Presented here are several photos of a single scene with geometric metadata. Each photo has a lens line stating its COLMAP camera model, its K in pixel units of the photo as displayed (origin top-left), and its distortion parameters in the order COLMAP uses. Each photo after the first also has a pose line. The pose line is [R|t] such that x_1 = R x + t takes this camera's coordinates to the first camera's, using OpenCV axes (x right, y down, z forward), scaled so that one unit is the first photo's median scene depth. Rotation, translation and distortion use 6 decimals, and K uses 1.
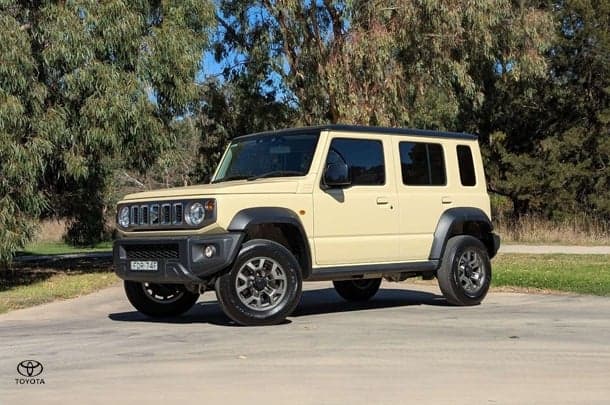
lens RADIAL K [[979.3, 0, 324.4], [0, 979.3, 201.3], [0, 0, 1]] dist [0.076154, 0.051095]
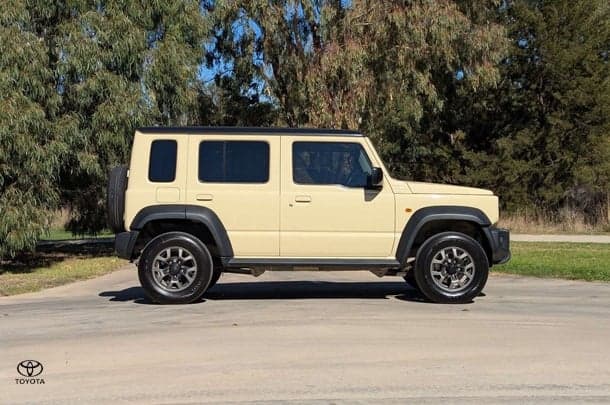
lens RADIAL K [[888.3, 0, 320.5], [0, 888.3, 222.6], [0, 0, 1]] dist [0.093258, 0.000022]
pose [[0.999777, 0.002641, 0.020929, -0.003282], [-0.003350, 0.999419, 0.033929, -0.002885], [-0.020827, -0.033991, 0.999205, -0.031624]]
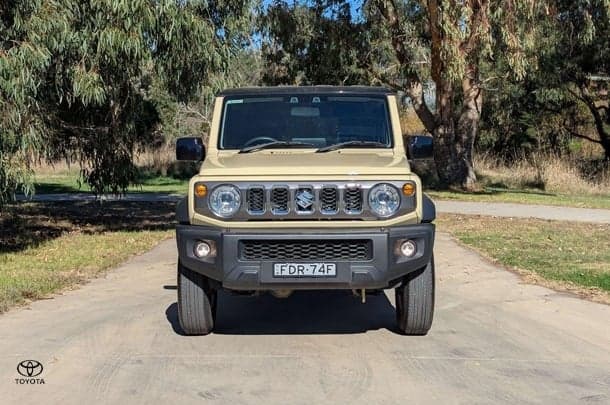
lens RADIAL K [[1009.6, 0, 305.0], [0, 1009.6, 214.6], [0, 0, 1]] dist [0.069278, 0.137116]
pose [[0.995726, 0.043957, -0.081219, -0.026245], [-0.037788, 0.996393, 0.075982, -0.003535], [0.084266, -0.072588, 0.993796, 0.206345]]
